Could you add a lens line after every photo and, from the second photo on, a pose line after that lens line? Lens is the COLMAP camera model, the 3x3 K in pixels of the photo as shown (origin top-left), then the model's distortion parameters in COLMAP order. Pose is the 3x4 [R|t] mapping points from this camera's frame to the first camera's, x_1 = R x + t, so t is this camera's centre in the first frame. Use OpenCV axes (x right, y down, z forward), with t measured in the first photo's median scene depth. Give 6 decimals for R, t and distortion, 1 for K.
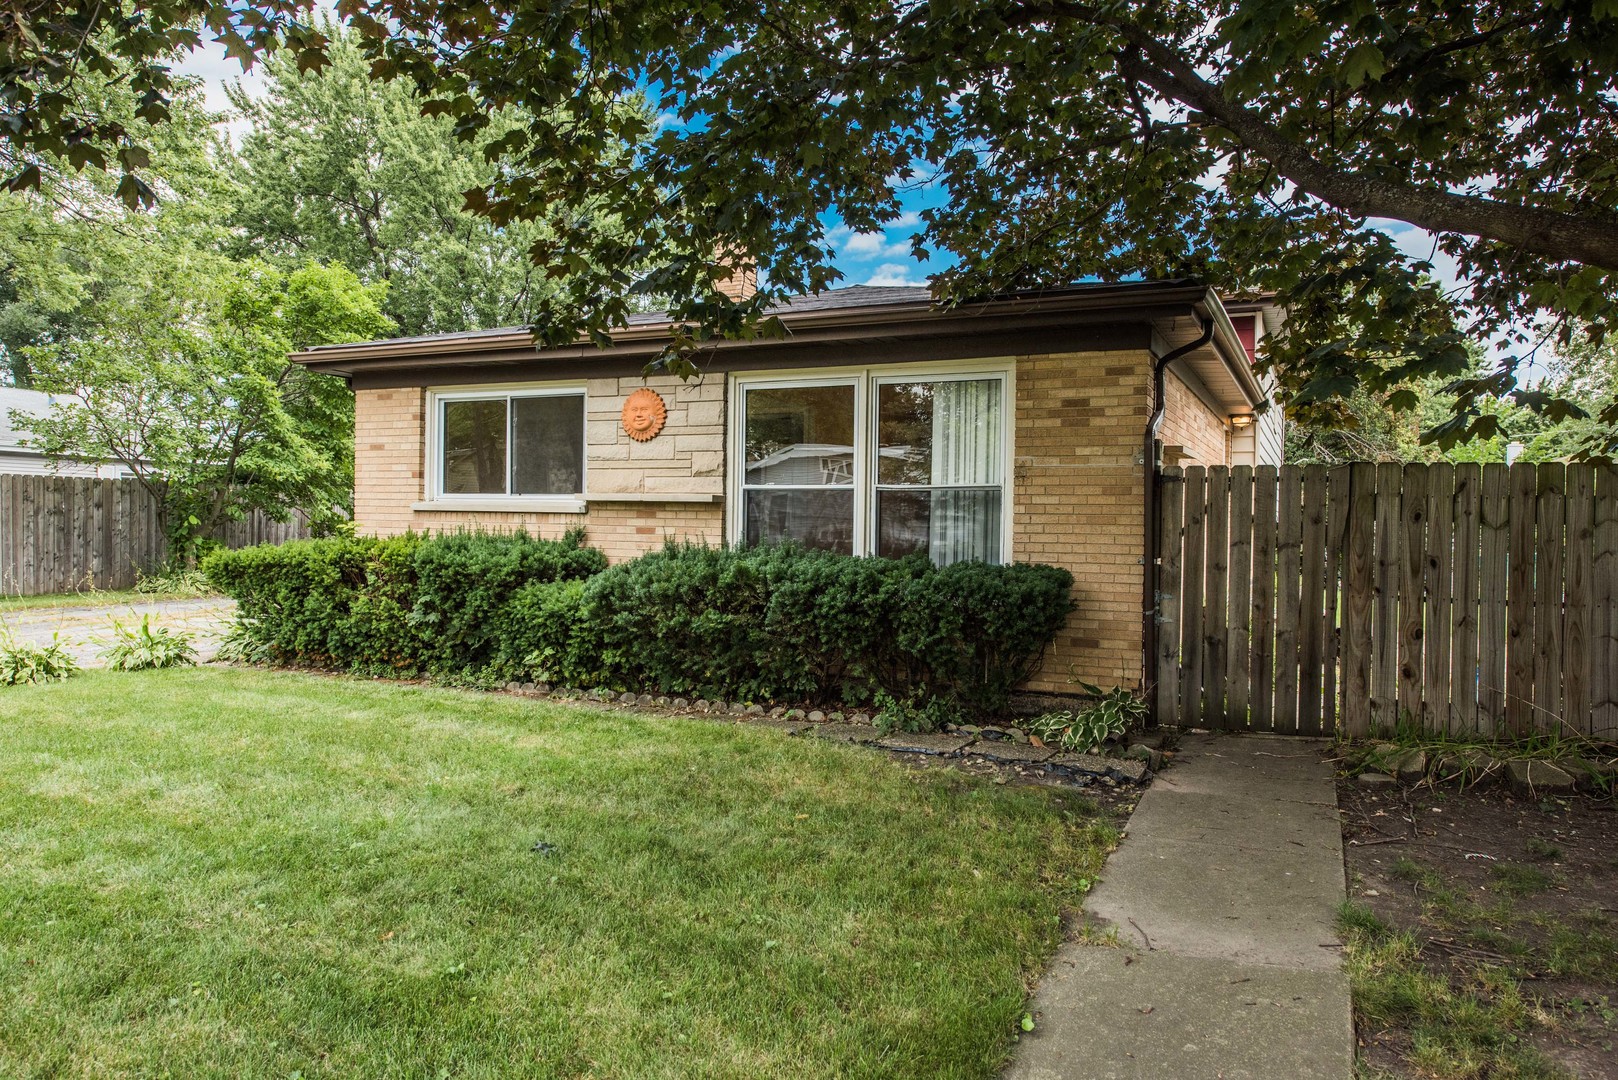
lens RADIAL K [[1111.1, 0, 808.9], [0, 1111.1, 529.2], [0, 0, 1]] dist [0.002915, 0.001295]
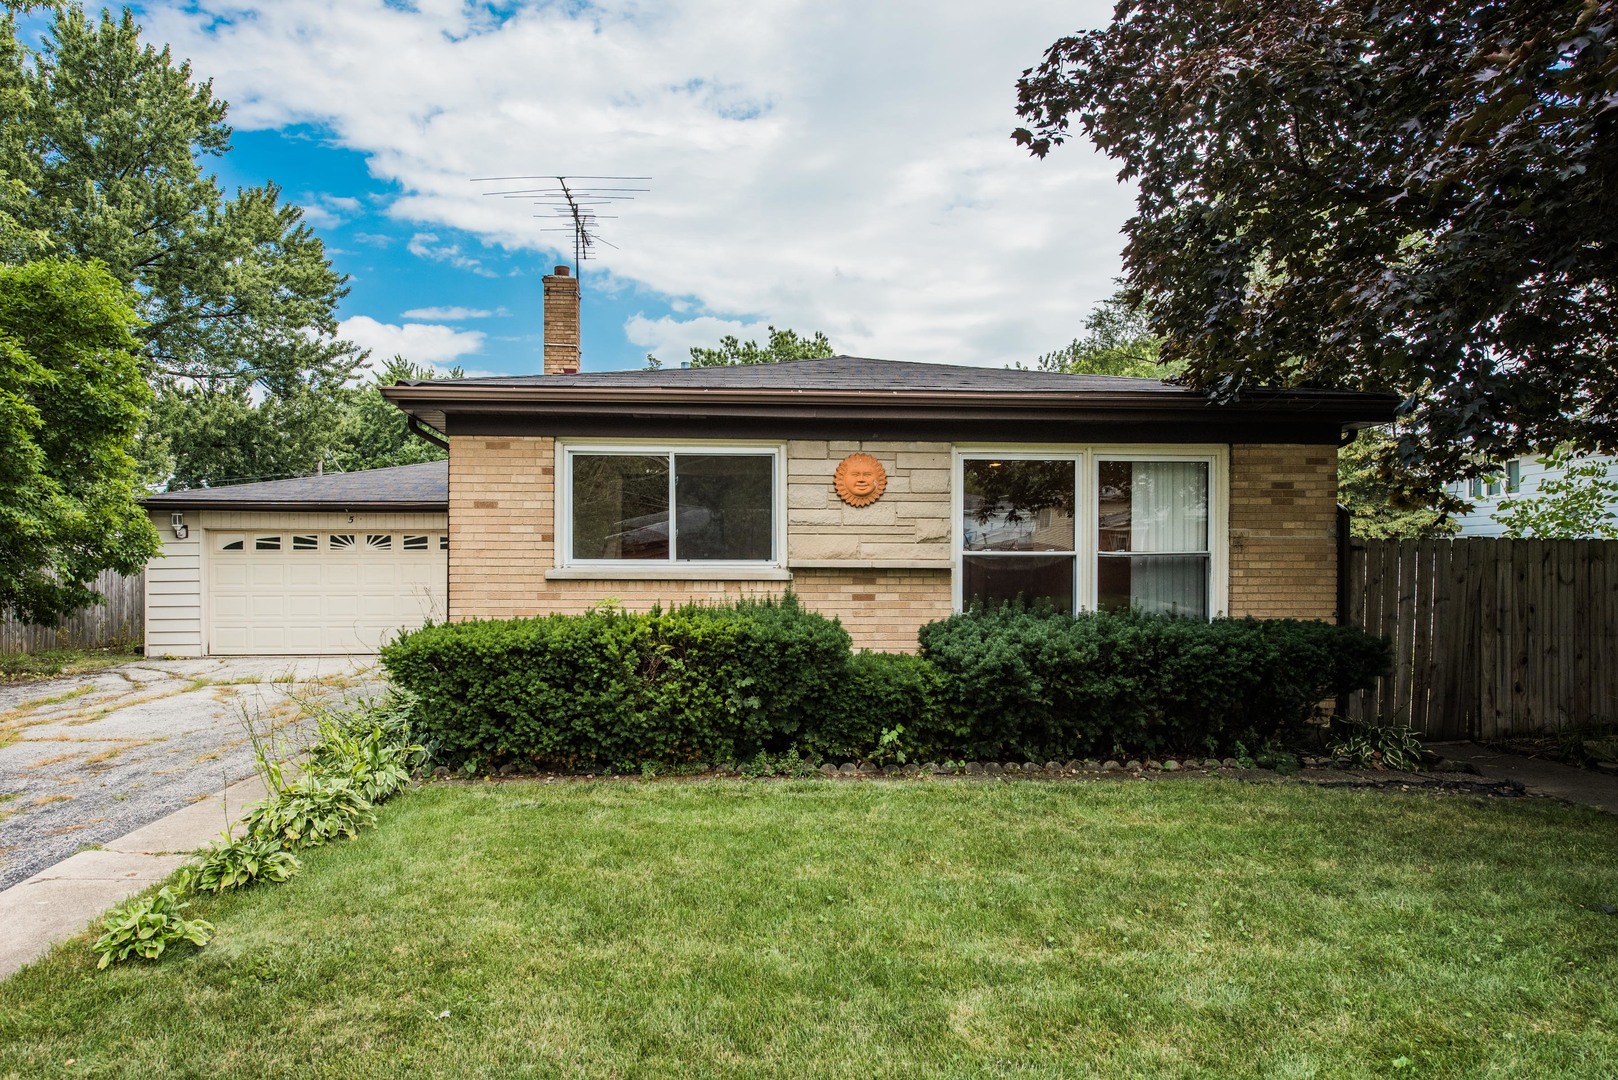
lens RADIAL K [[1038.3, 0, 808.9], [0, 1038.3, 553.6], [0, 0, 1]] dist [0.000496, -0.000409]
pose [[0.869050, -0.004062, 0.494707, -0.660867], [0.014200, 0.999759, -0.016735, -0.023430], [-0.494520, 0.021569, 0.868899, 0.229731]]
